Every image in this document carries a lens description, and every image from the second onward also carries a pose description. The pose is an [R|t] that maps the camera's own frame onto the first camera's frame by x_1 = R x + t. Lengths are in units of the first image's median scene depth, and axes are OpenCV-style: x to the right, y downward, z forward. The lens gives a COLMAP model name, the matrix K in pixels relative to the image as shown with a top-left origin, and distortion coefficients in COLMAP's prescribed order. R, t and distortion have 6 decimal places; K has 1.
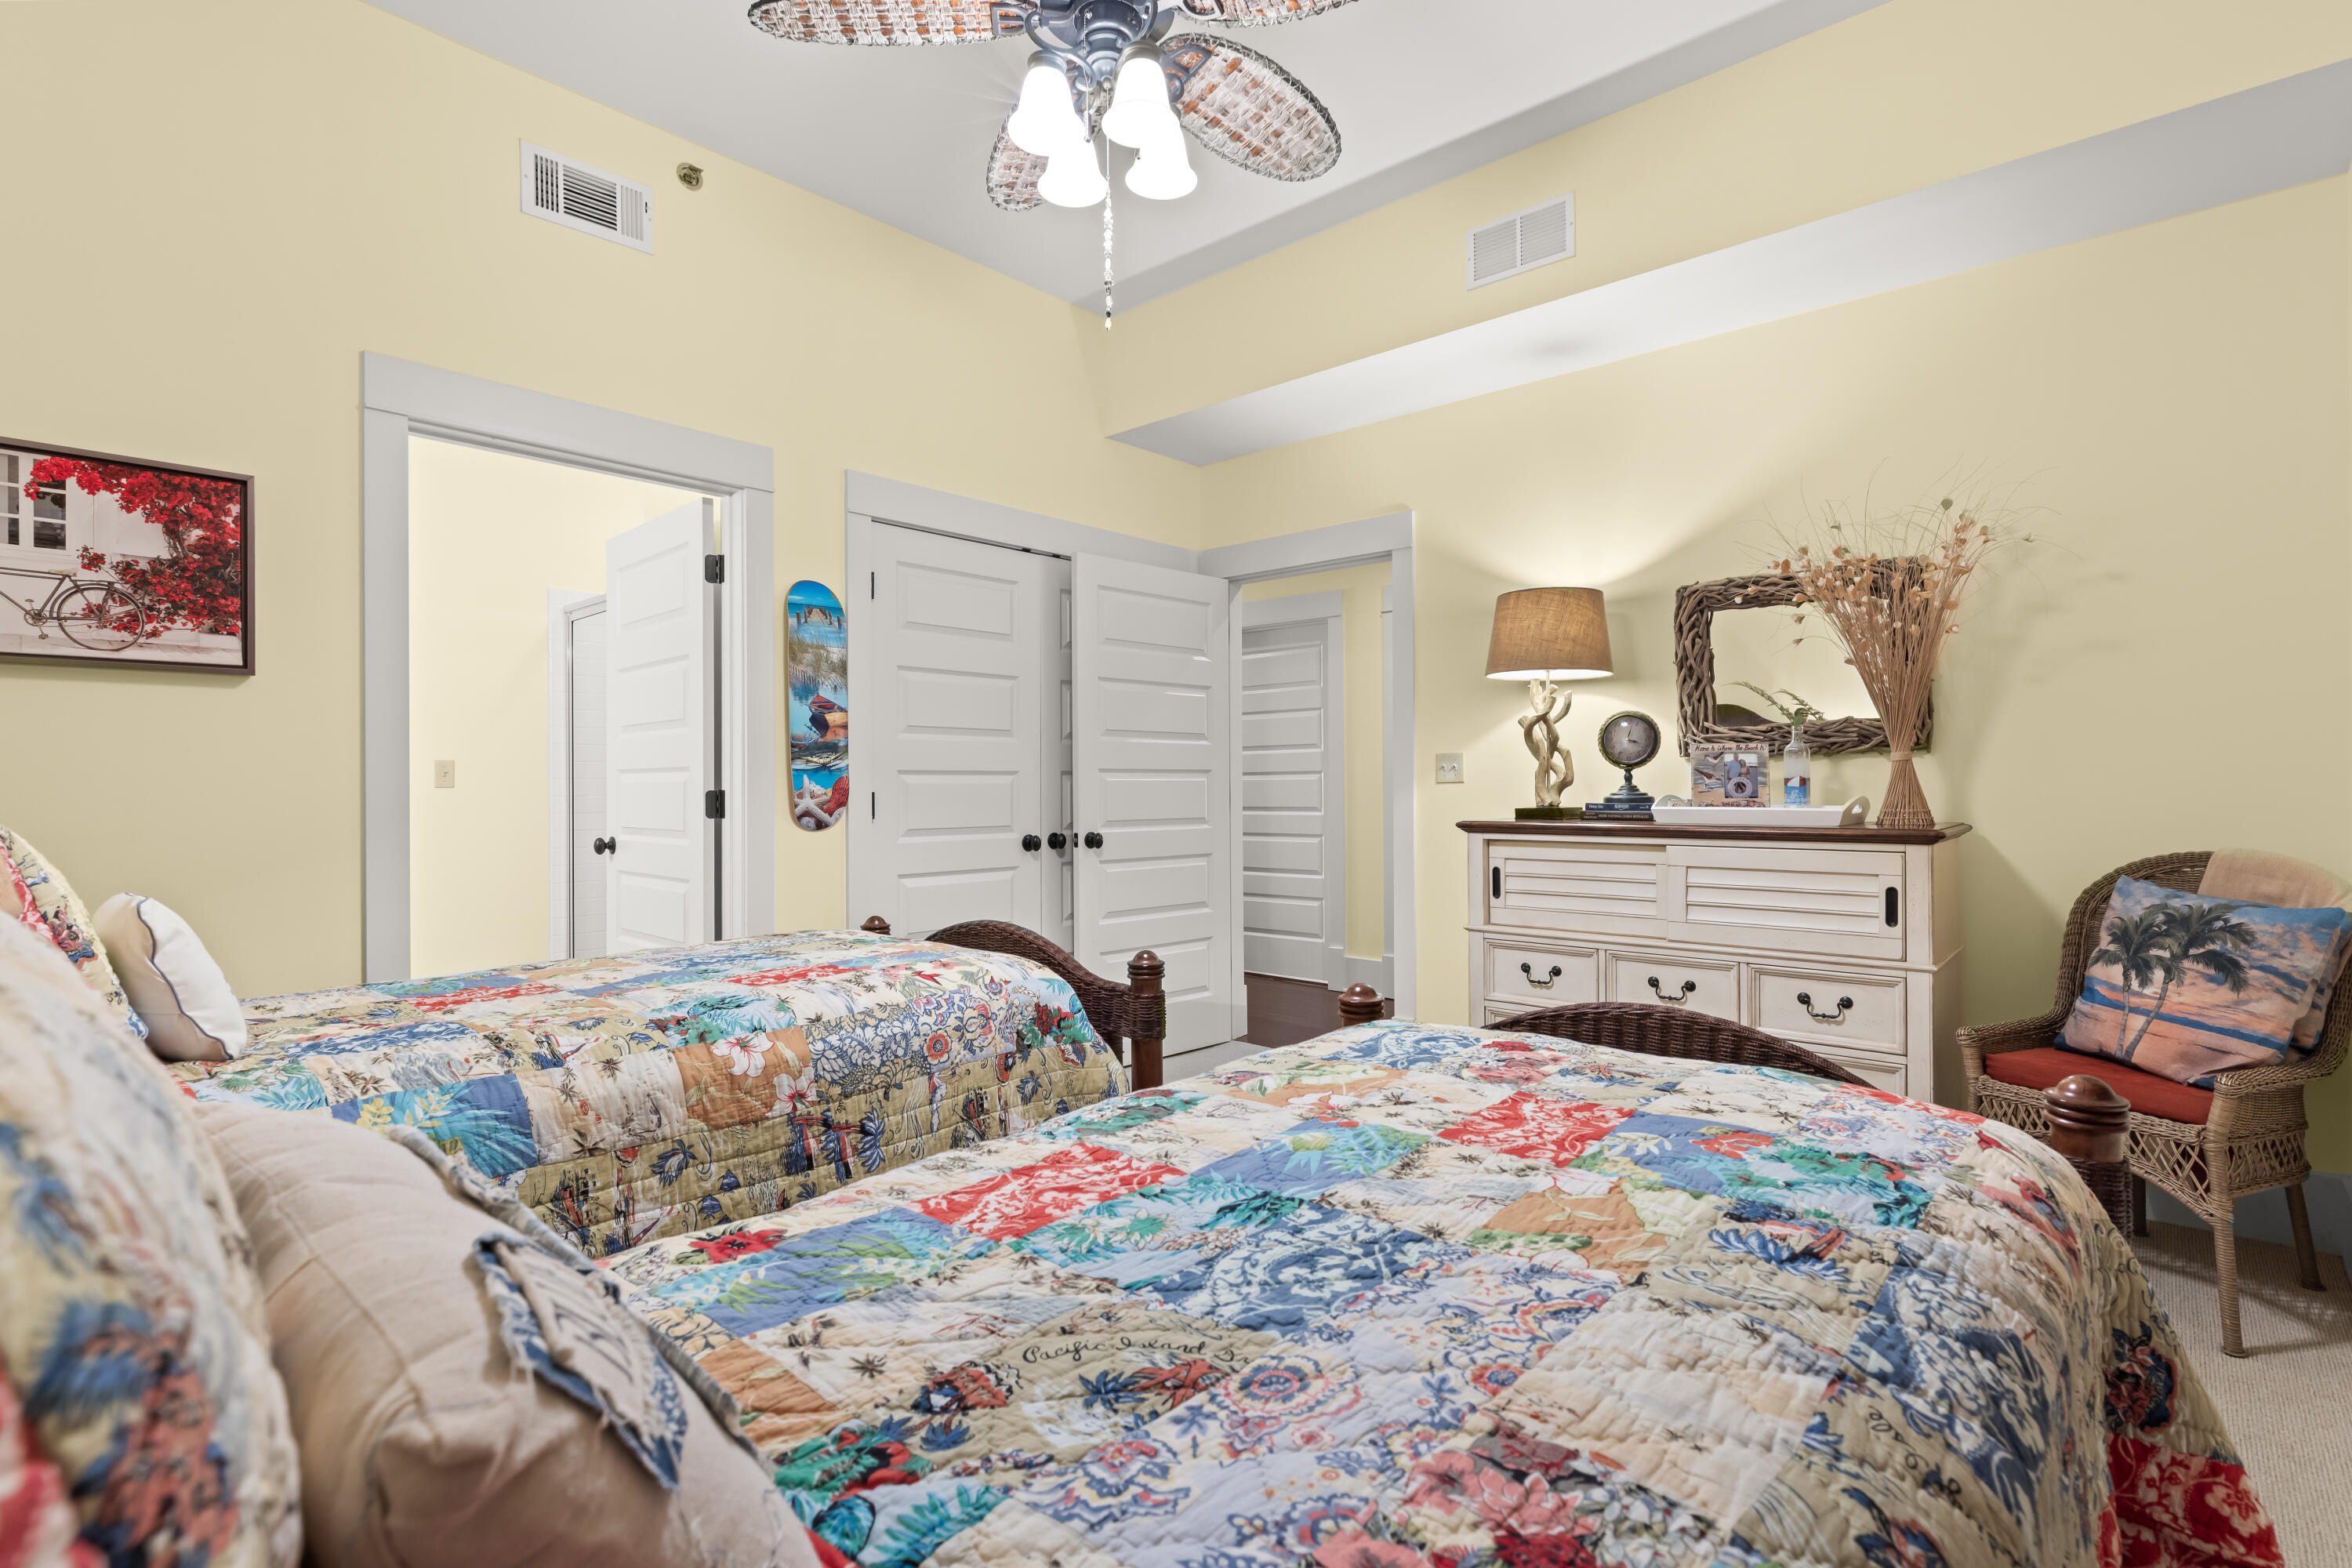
lens RADIAL K [[1100.8, 0, 1168.4], [0, 1100.8, 779.4], [0, 0, 1]] dist [-0.004434, 0.002552]
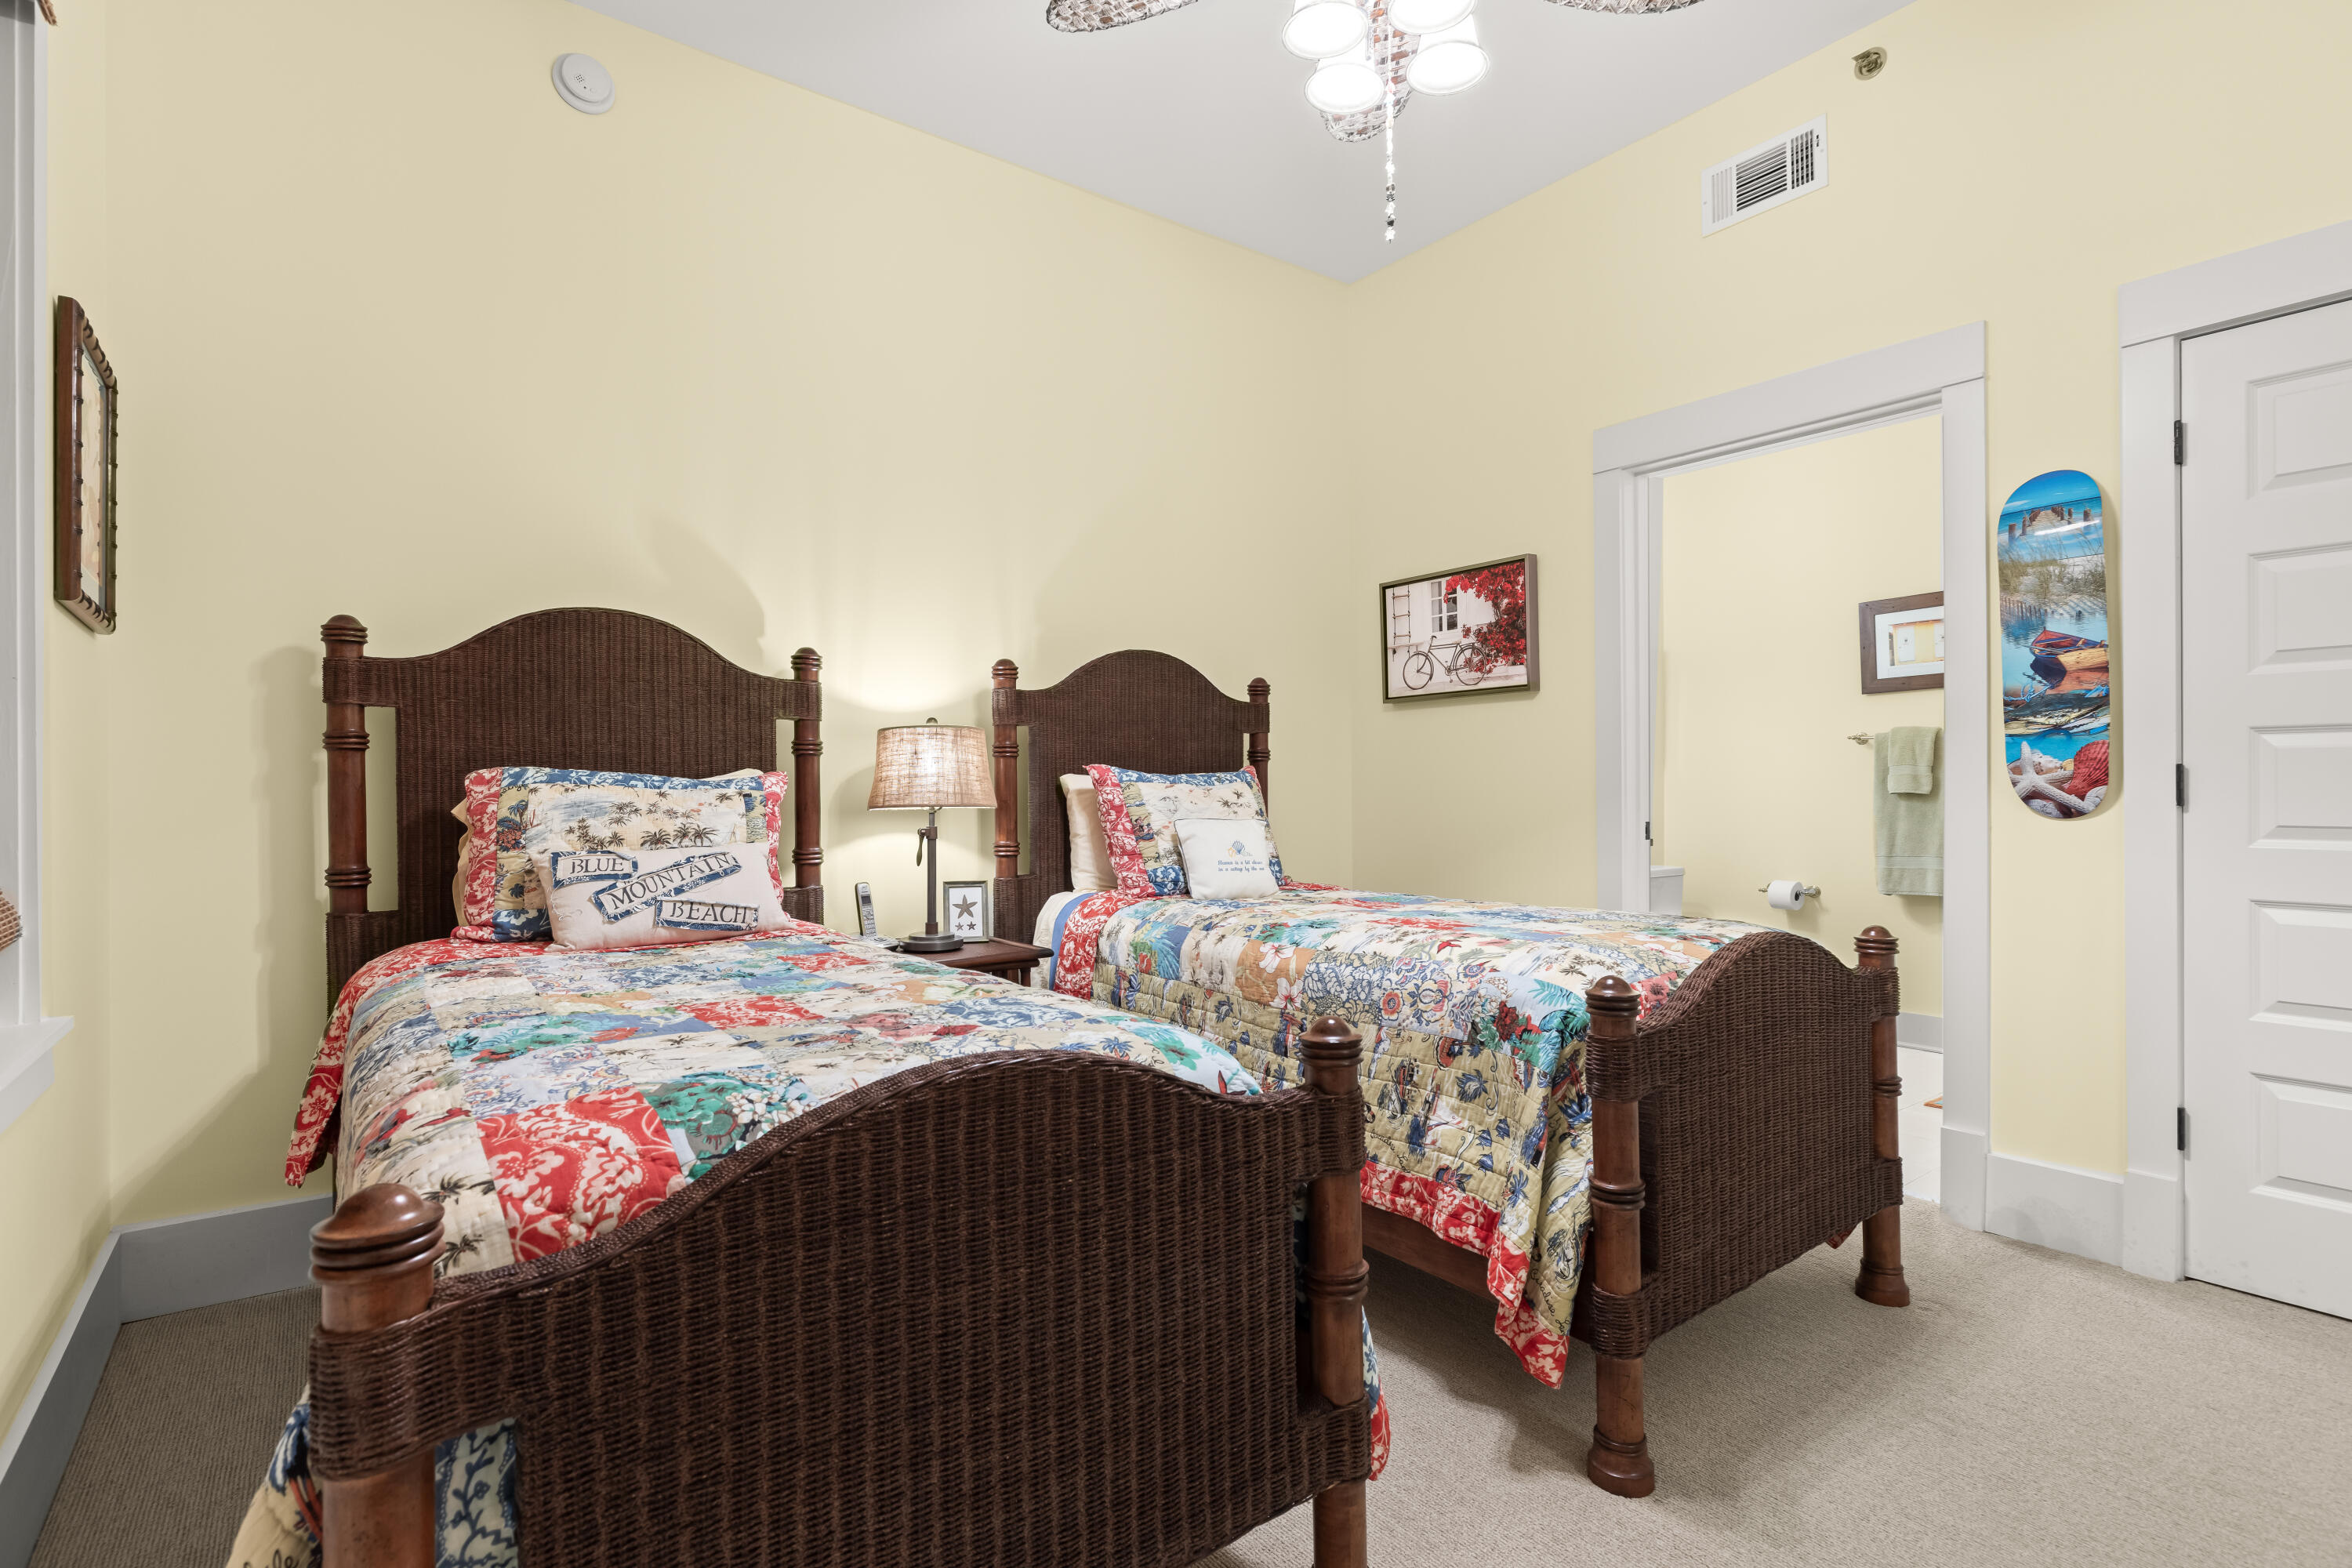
lens RADIAL K [[1140.9, 0, 1183.7], [0, 1140.9, 782.4], [0, 0, 1]] dist [-0.004716, 0.000434]
pose [[-0.188577, 0.000058, -0.982058, 0.764328], [0.011887, 0.999927, -0.002224, 0.026447], [0.981986, -0.012093, -0.188564, 0.861688]]
